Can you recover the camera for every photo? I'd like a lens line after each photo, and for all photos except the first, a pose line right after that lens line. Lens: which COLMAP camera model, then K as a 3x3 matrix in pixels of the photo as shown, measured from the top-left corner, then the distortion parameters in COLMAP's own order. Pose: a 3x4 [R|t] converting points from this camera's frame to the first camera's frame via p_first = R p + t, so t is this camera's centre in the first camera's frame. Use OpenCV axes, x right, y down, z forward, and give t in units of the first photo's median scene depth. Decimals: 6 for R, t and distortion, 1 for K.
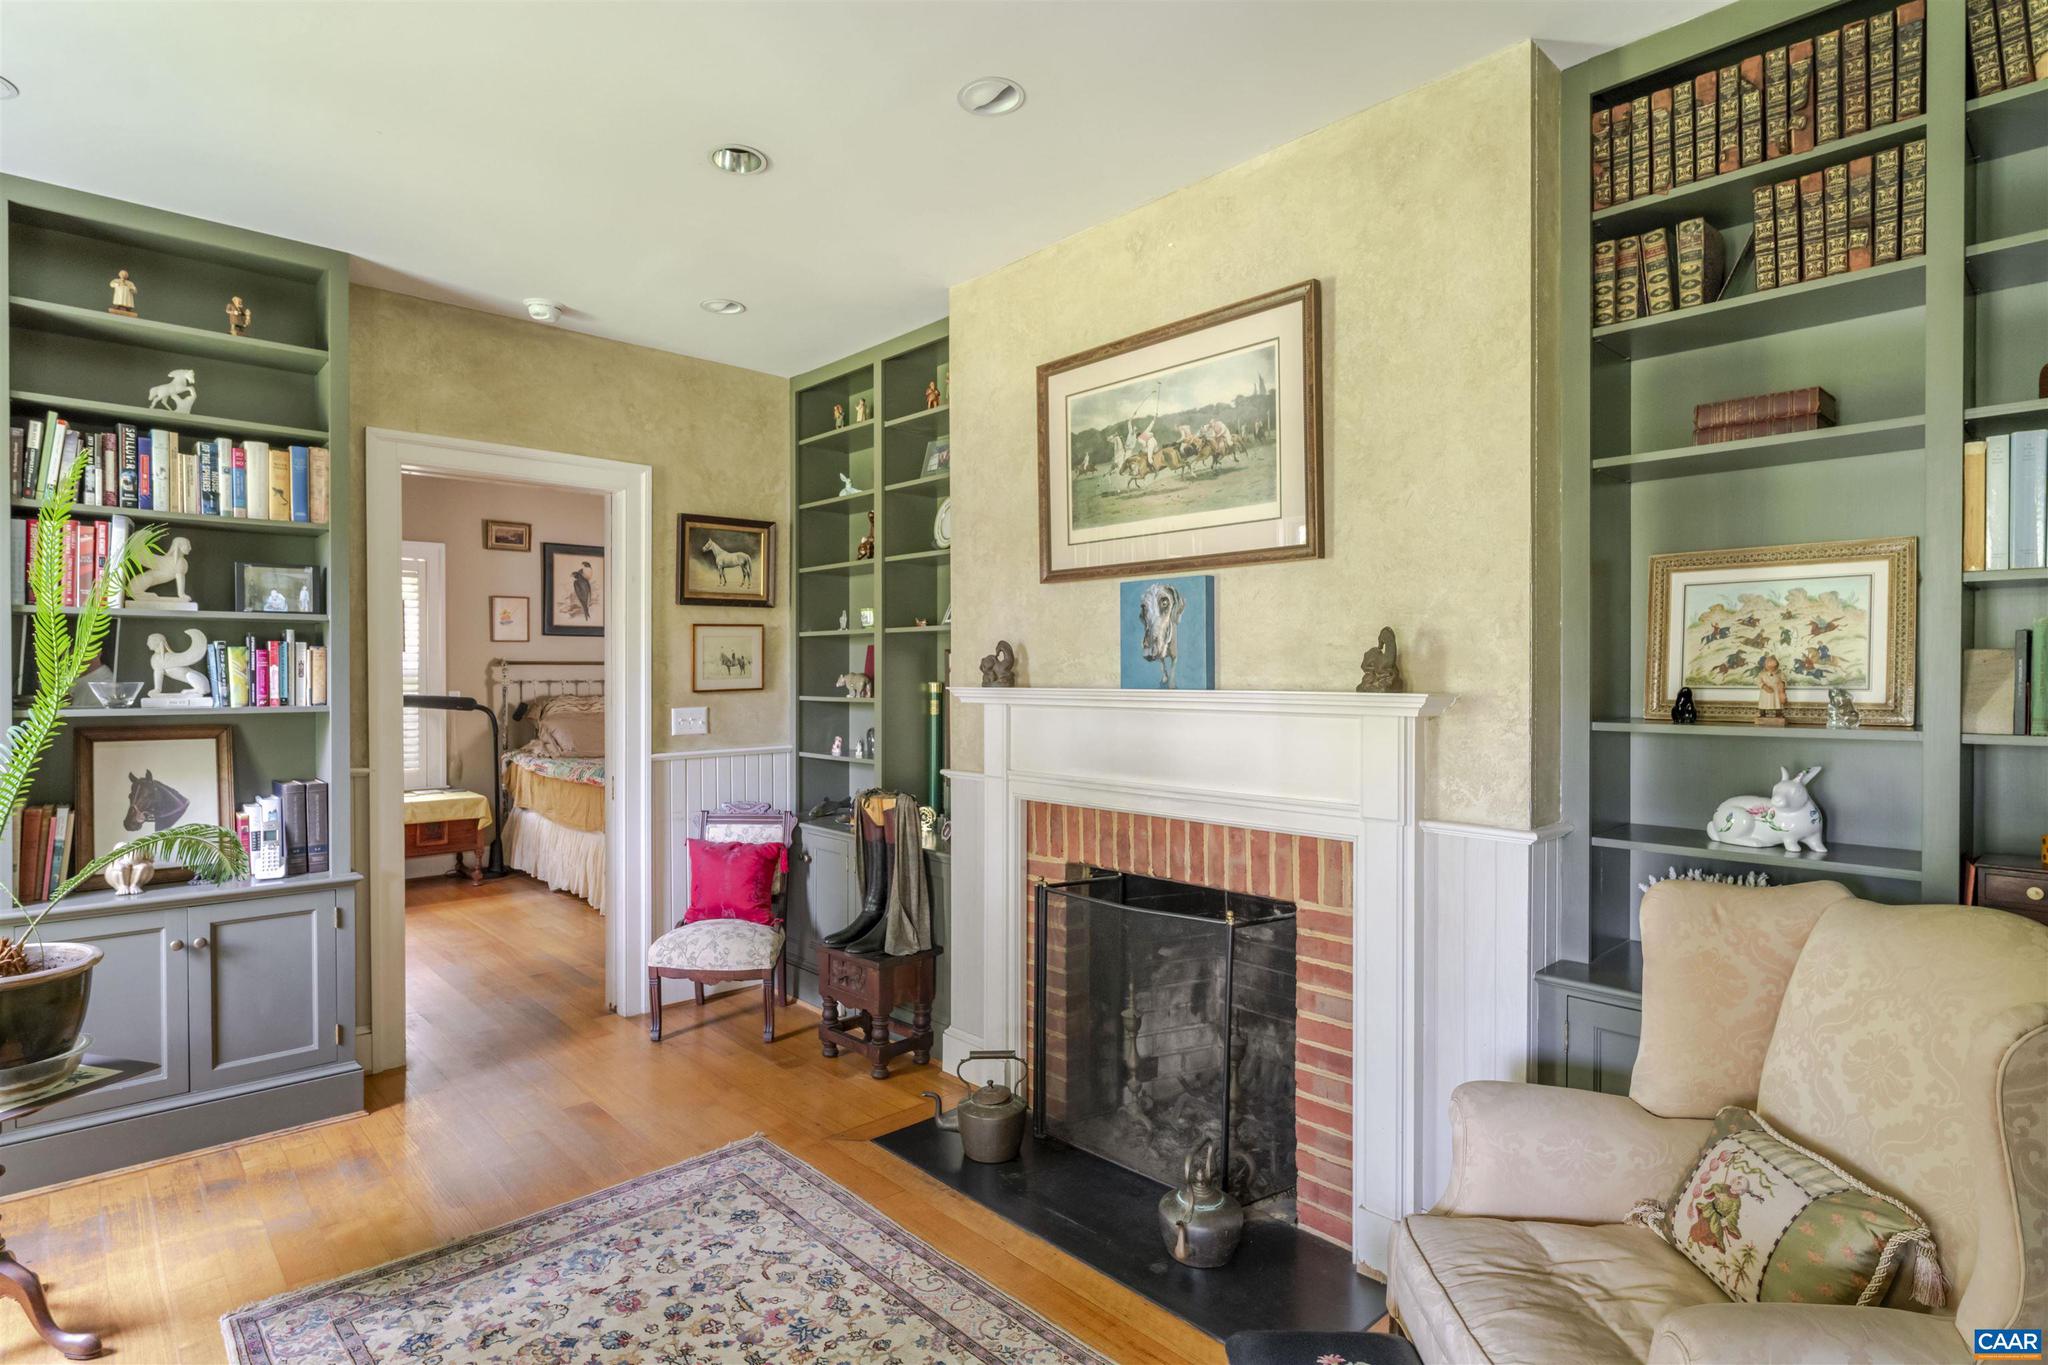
lens RADIAL K [[1055.7, 0, 1012.1], [0, 1055.7, 680.2], [0, 0, 1]] dist [-0.001270, -0.000880]
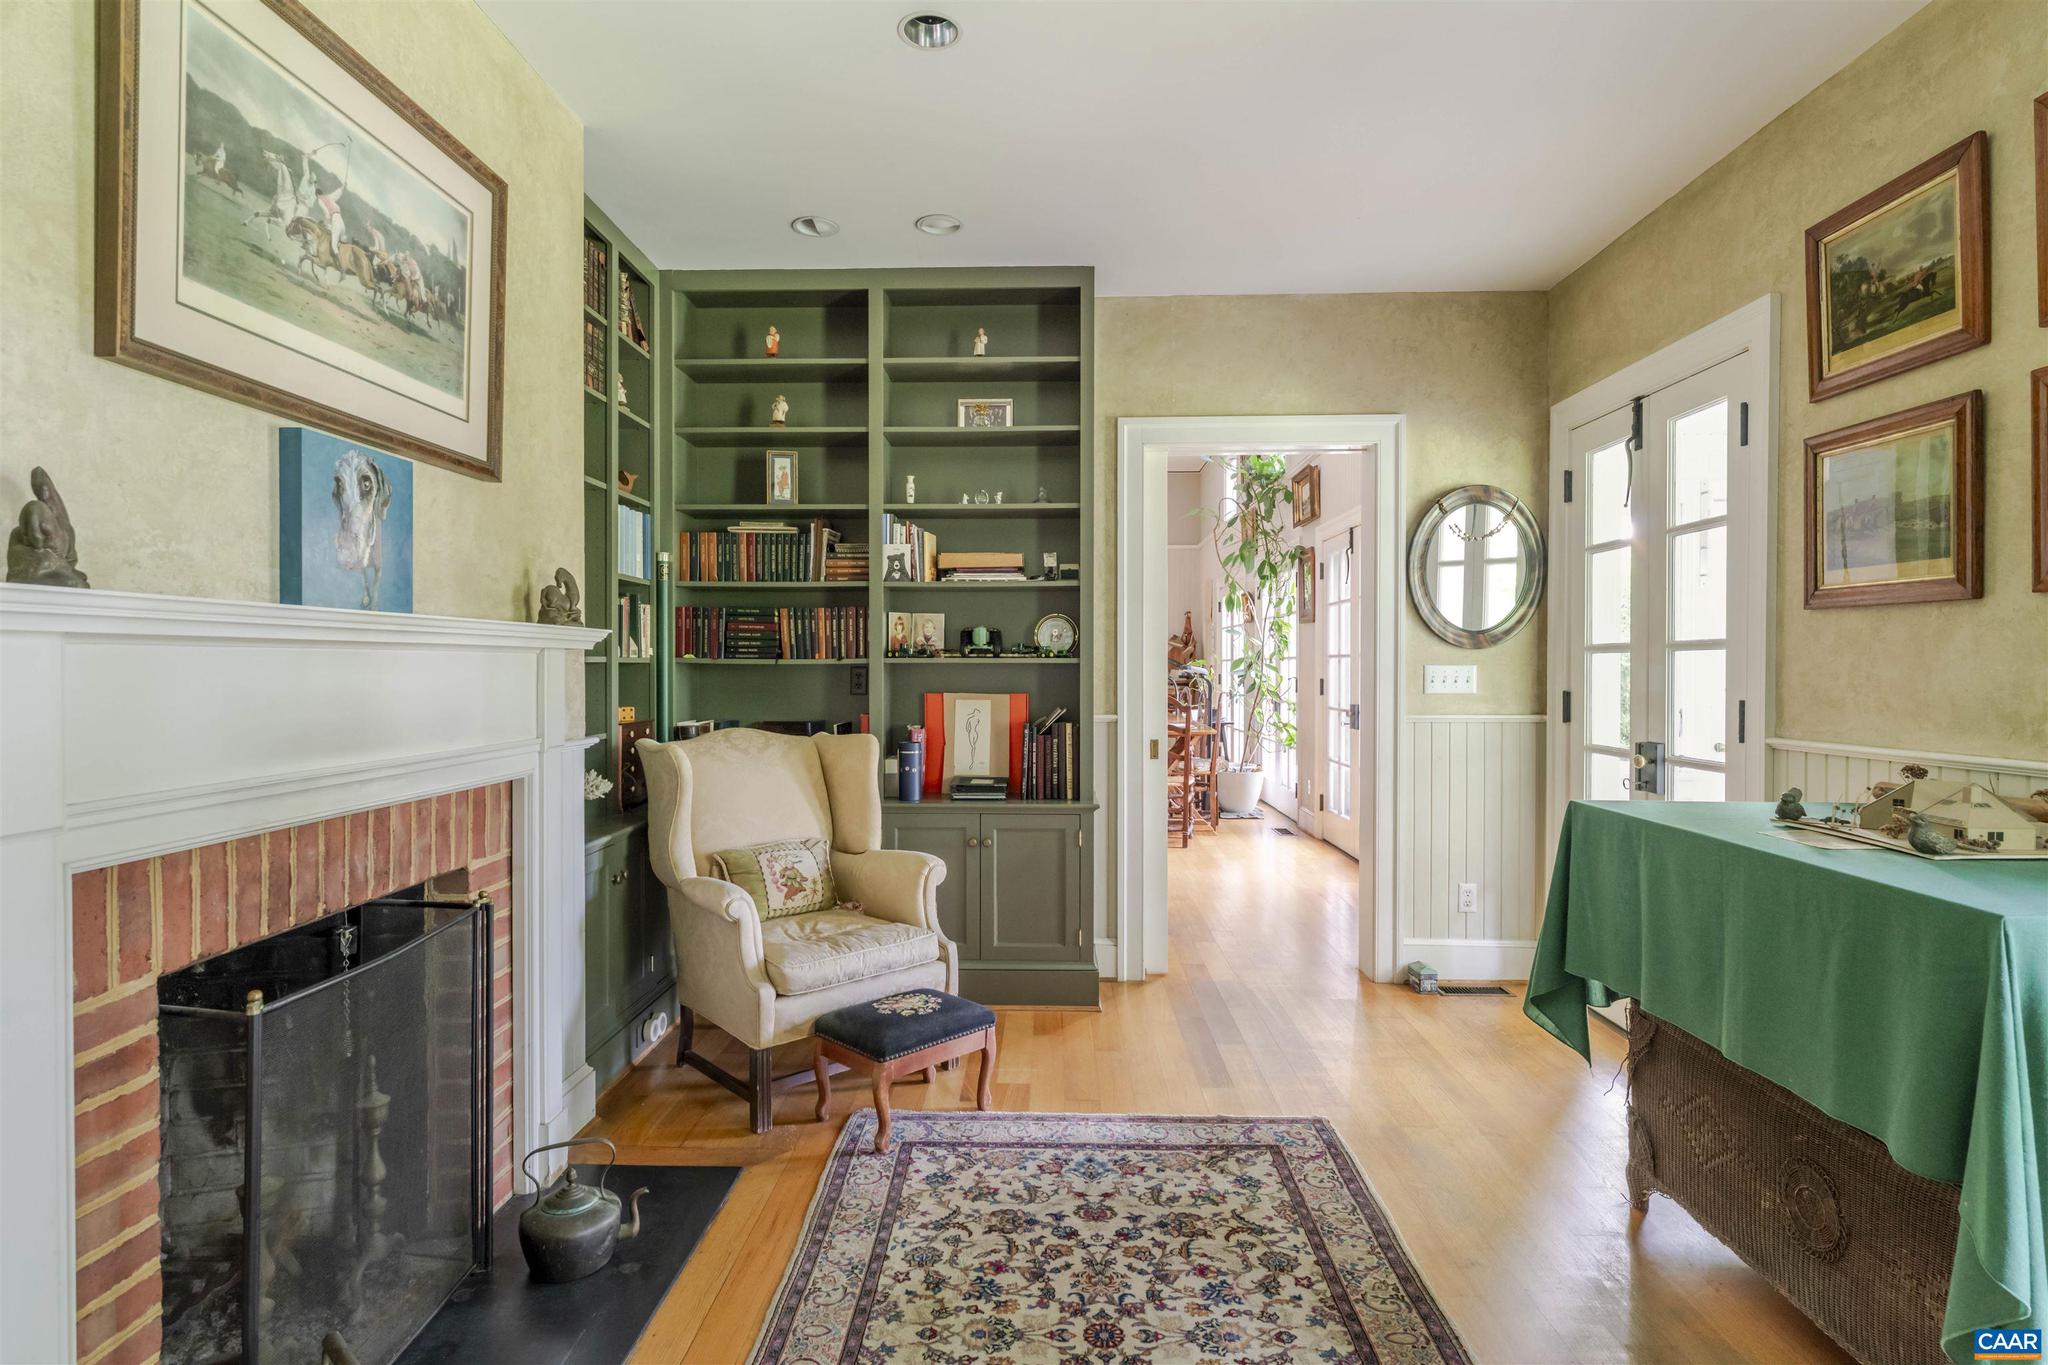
lens RADIAL K [[1055.7, 0, 1012.1], [0, 1055.7, 680.2], [0, 0, 1]] dist [-0.001270, -0.000880]
pose [[-0.713178, -0.006966, 0.700949, -0.608572], [0.009146, 0.999773, 0.019242, 0.040313], [-0.700923, 0.020134, -0.712952, 1.196235]]
